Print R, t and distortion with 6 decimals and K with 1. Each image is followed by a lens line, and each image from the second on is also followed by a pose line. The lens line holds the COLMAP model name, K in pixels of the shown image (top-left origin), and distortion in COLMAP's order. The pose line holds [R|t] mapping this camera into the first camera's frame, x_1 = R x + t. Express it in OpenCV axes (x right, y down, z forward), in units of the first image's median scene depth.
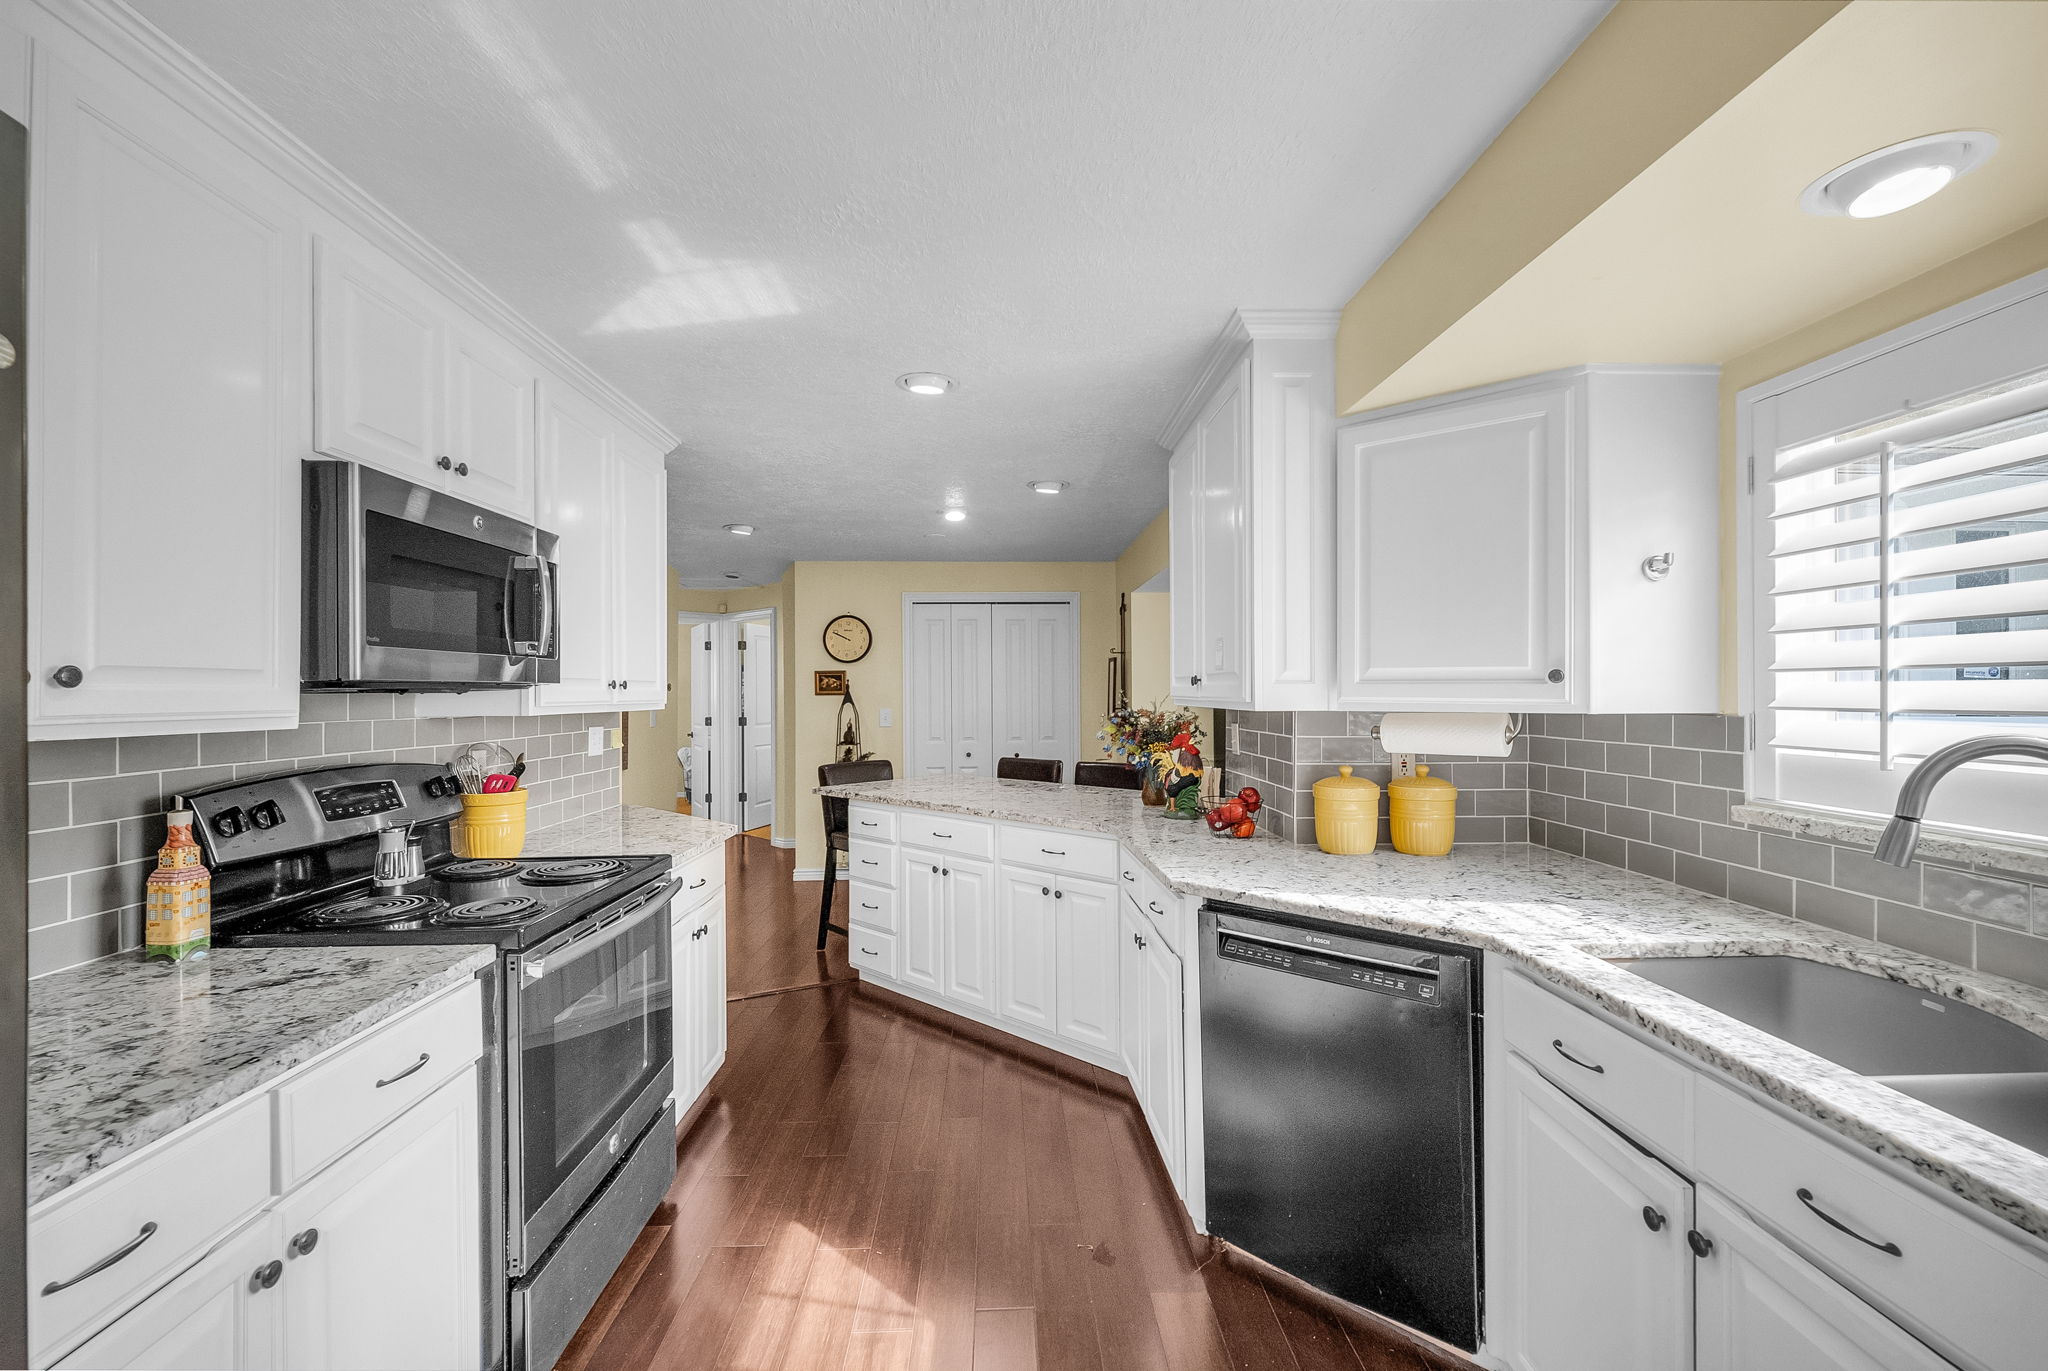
lens RADIAL K [[846.2, 0, 1041.7], [0, 846.2, 694.0], [0, 0, 1]] dist [-0.000200, -0.000927]
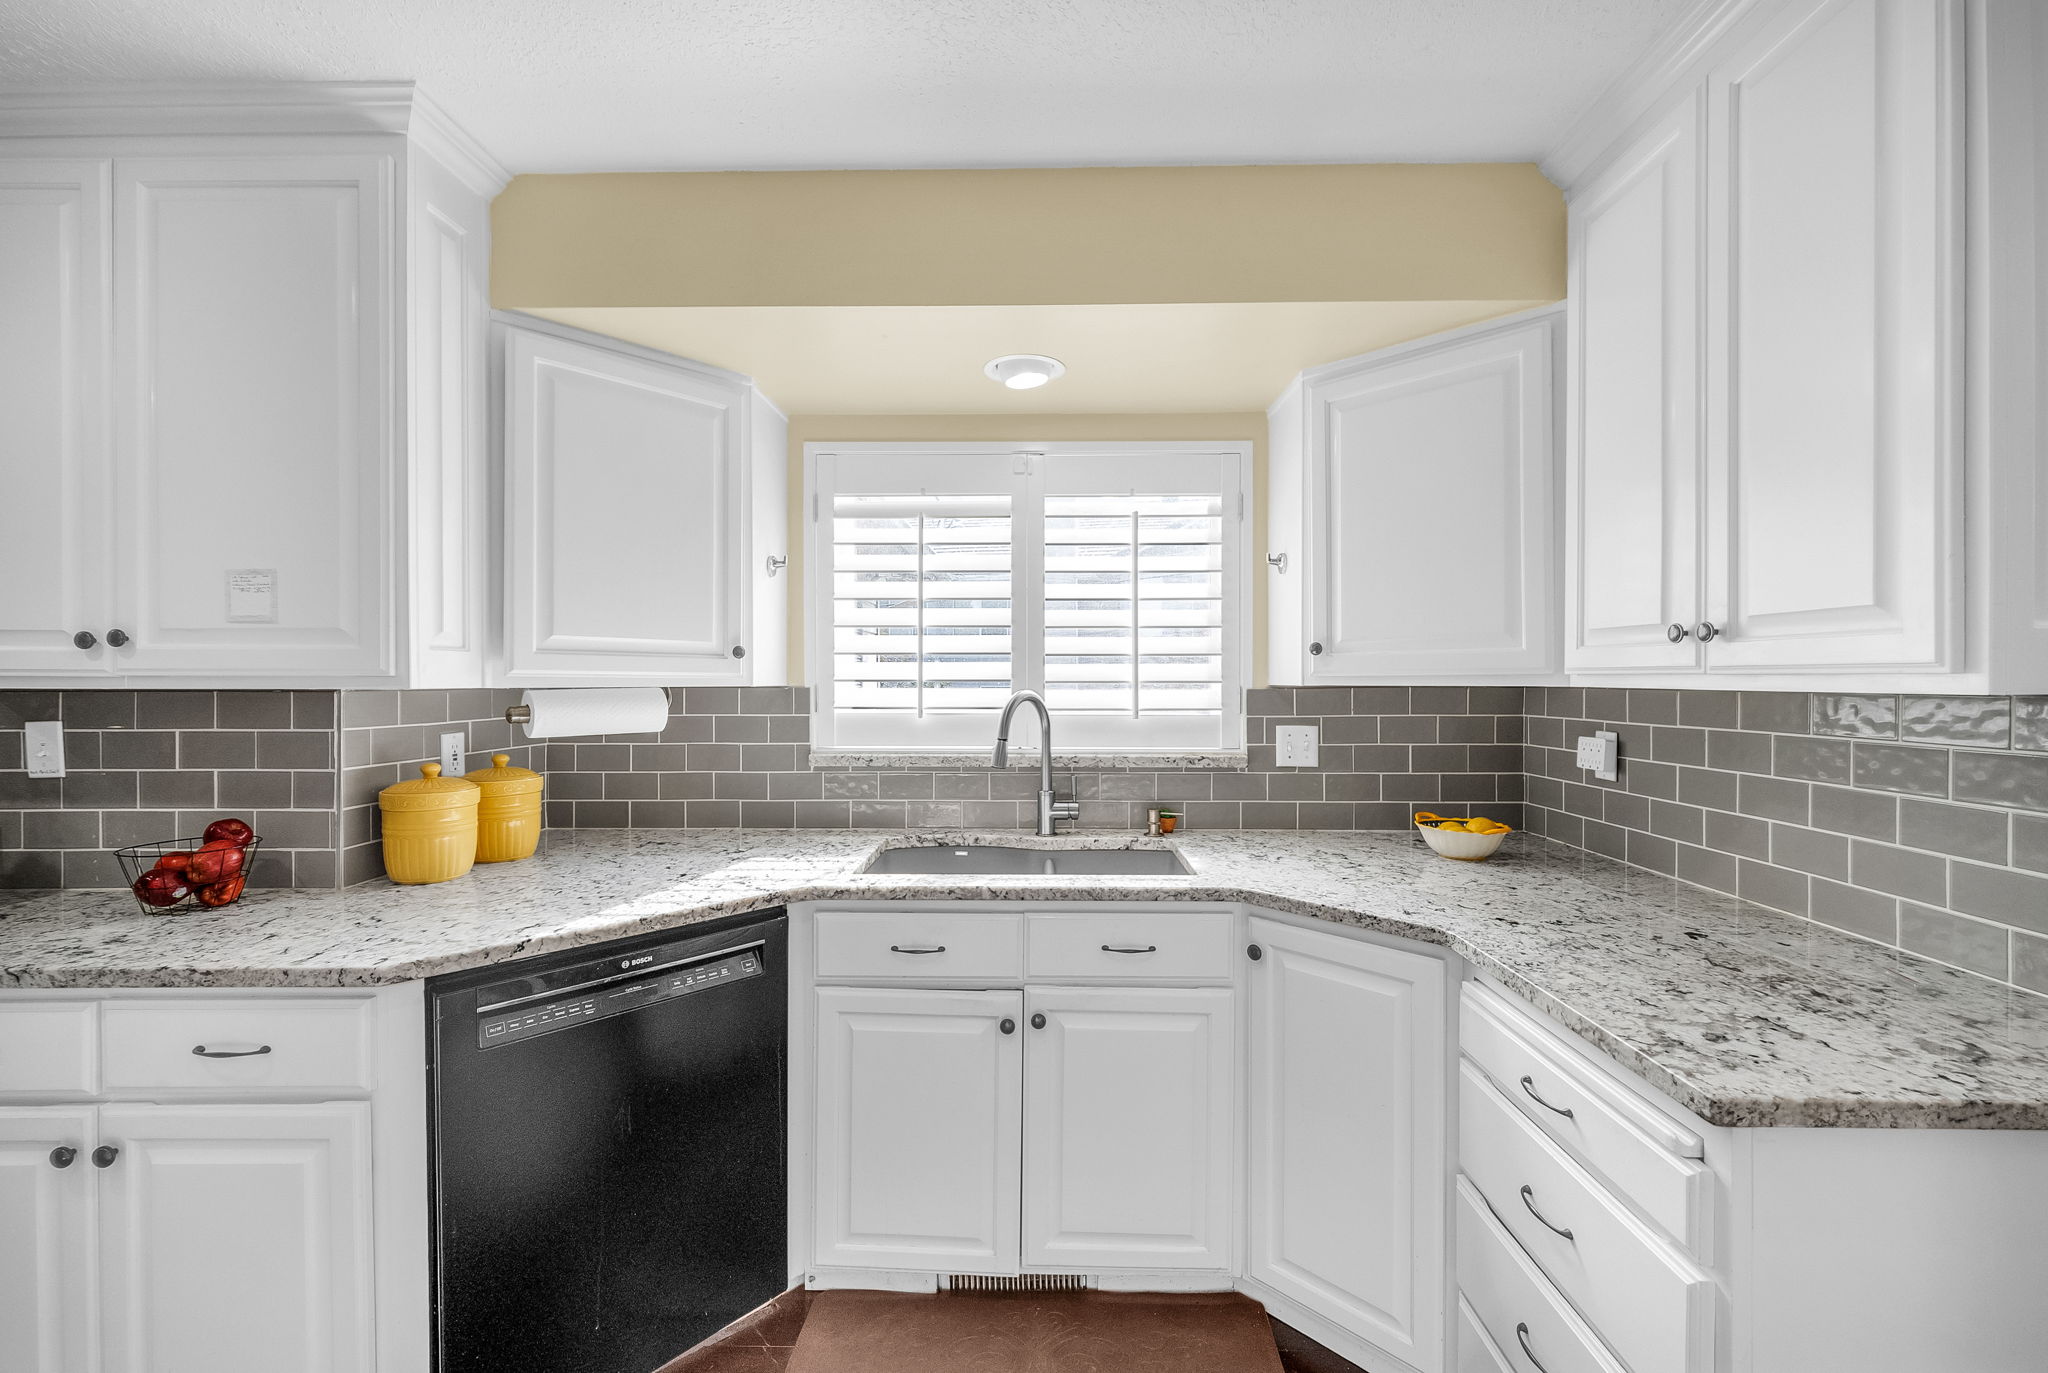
lens RADIAL K [[846.2, 0, 1038.2], [0, 846.2, 680.4], [0, 0, 1]] dist [-0.000200, -0.000927]
pose [[0.058078, 0.002328, 0.998309, -0.476665], [0.000947, 0.999997, -0.002387, 0.018859], [-0.998312, 0.001085, 0.058075, 0.562821]]
